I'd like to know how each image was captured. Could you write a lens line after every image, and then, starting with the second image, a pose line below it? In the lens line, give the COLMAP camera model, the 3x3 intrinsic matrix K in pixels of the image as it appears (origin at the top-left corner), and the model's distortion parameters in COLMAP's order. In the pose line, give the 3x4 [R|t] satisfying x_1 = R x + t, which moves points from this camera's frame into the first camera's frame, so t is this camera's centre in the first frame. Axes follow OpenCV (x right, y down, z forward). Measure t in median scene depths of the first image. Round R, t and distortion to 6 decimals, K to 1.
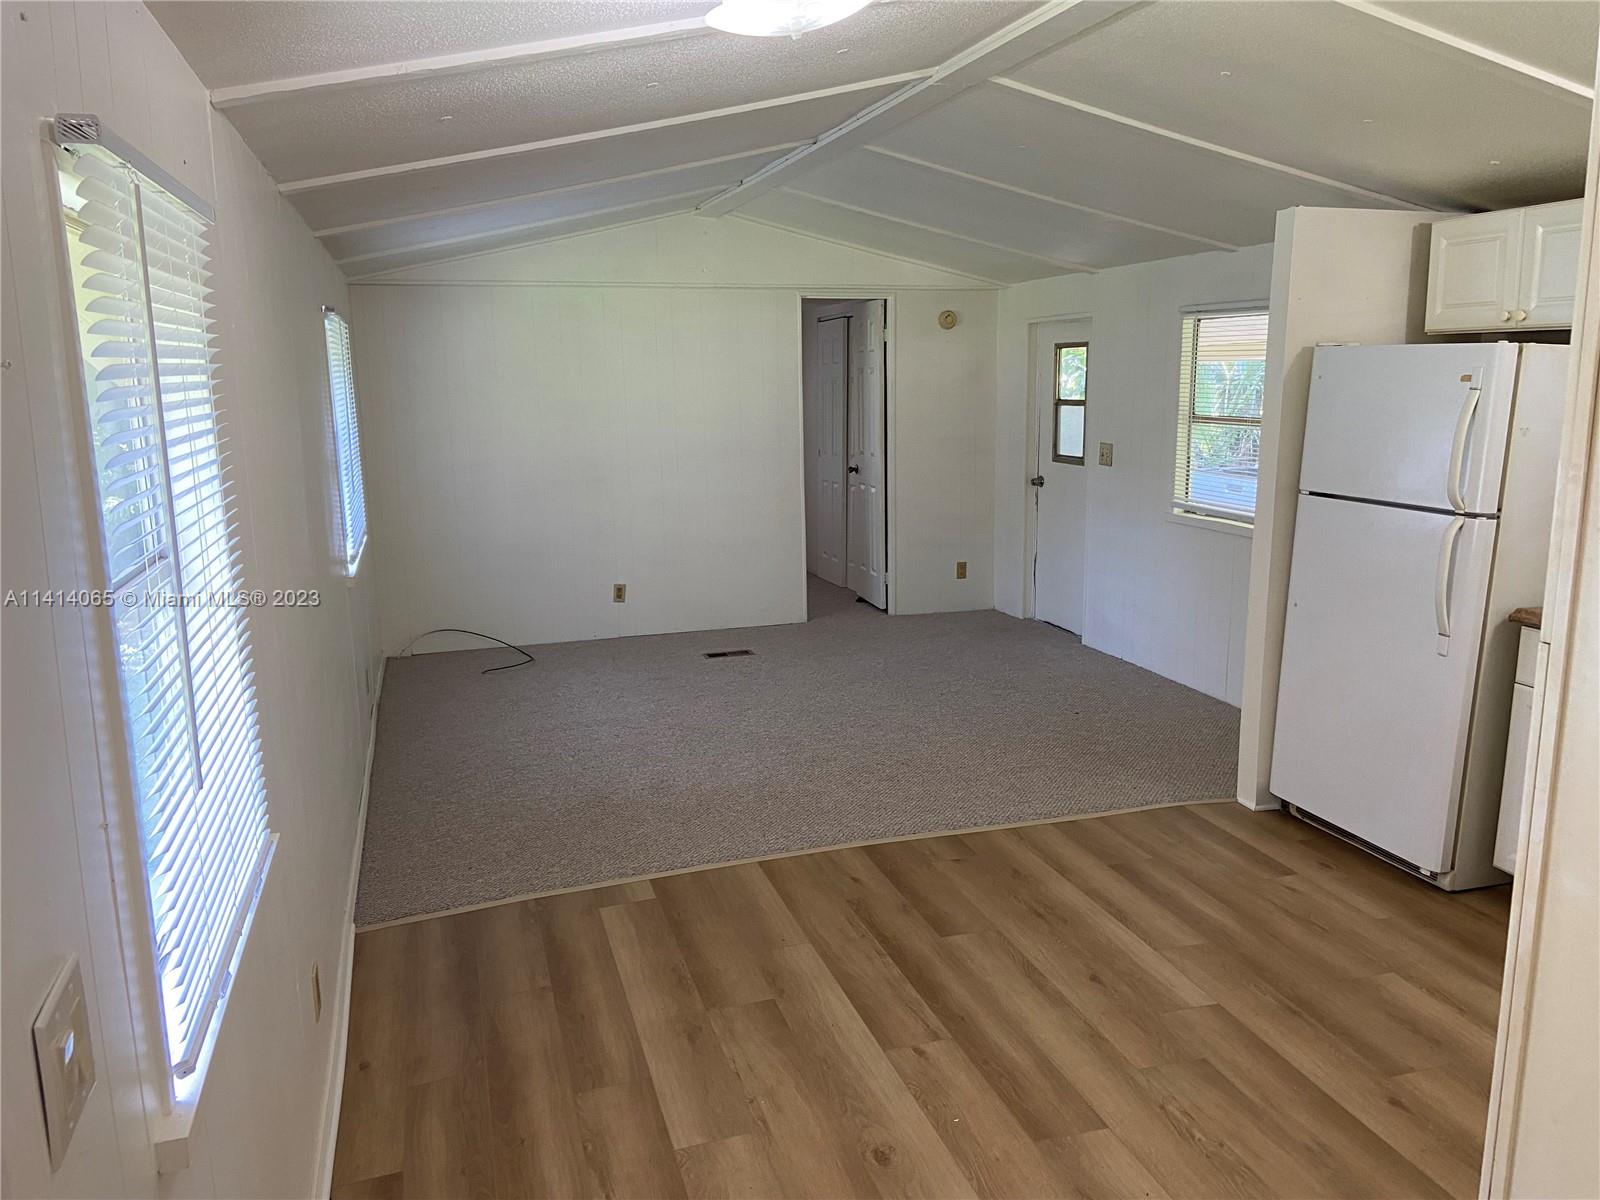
lens RADIAL K [[1198.7, 0, 799.4], [0, 1198.7, 599.3], [0, 0, 1]] dist [-0.011643, -0.020603]
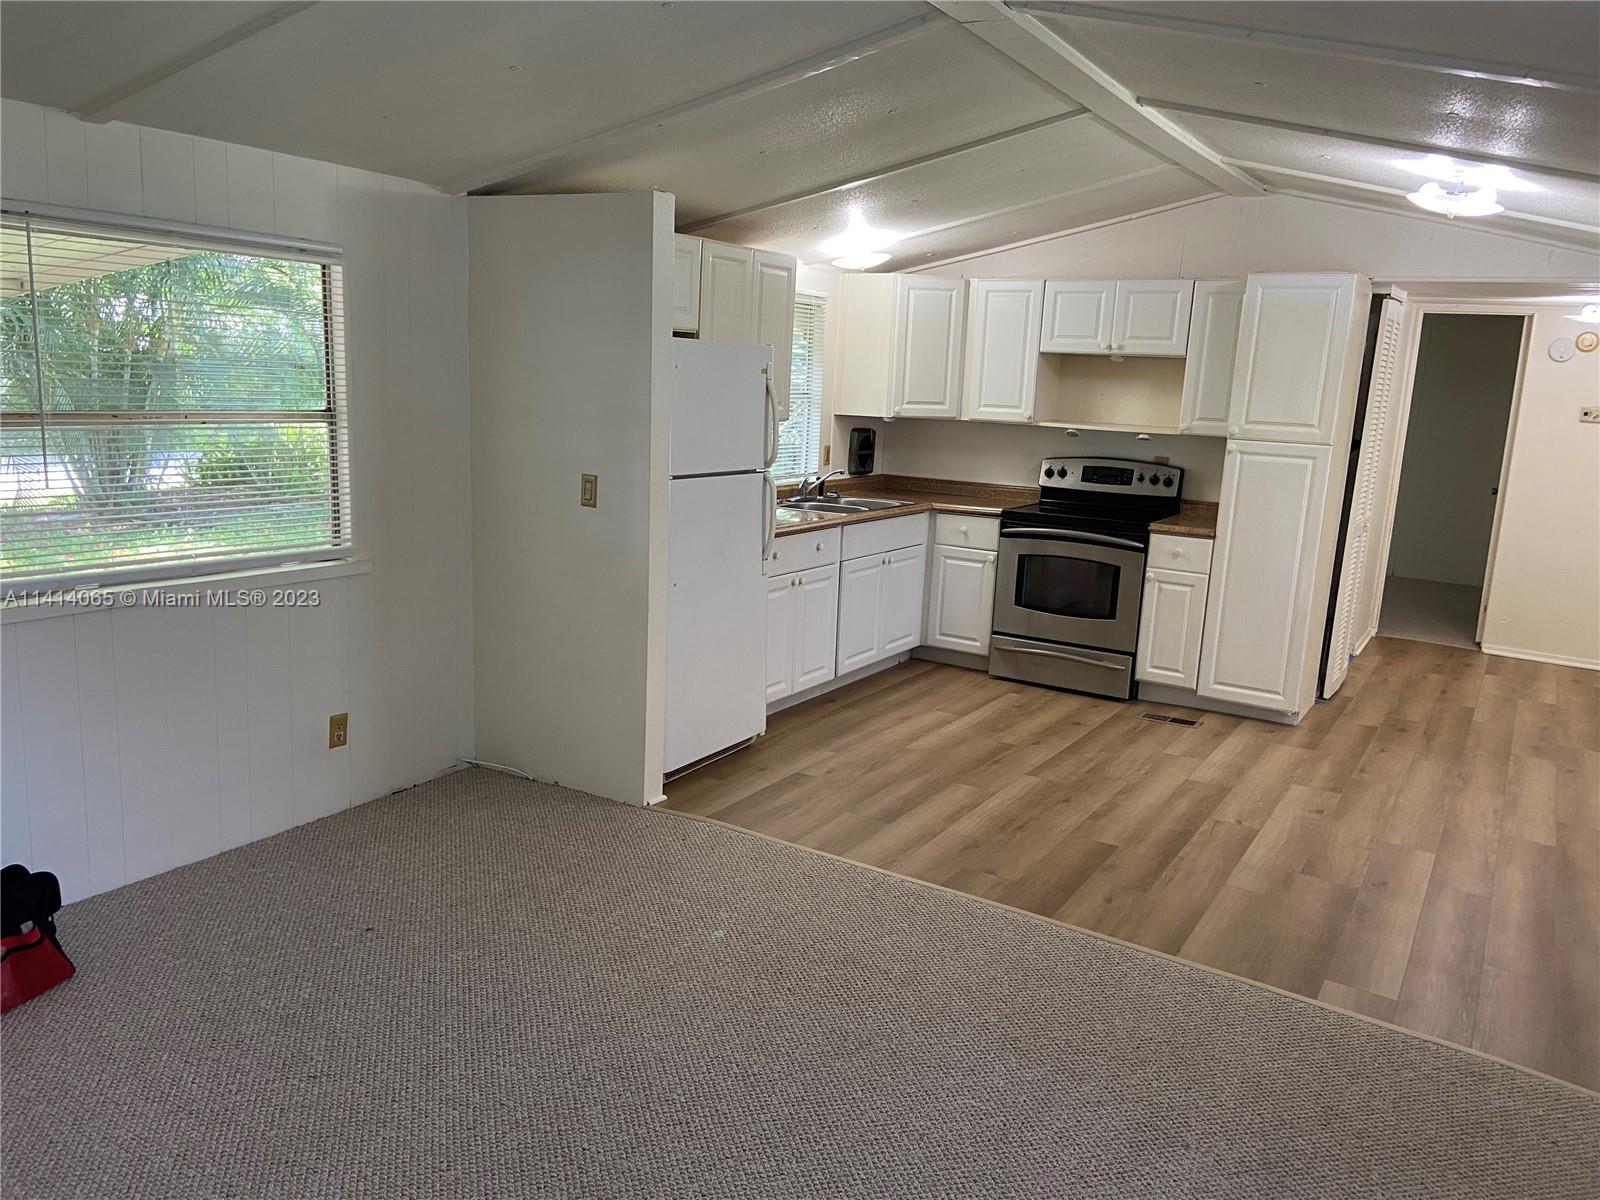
lens RADIAL K [[1198.7, 0, 797.0], [0, 1198.7, 604.3], [0, 0, 1]] dist [-0.011643, -0.020603]
pose [[-0.658250, -0.156209, 0.736414, -0.527828], [0.116725, 0.945224, 0.304838, -0.353482], [-0.743695, 0.286618, -0.603961, 1.989171]]
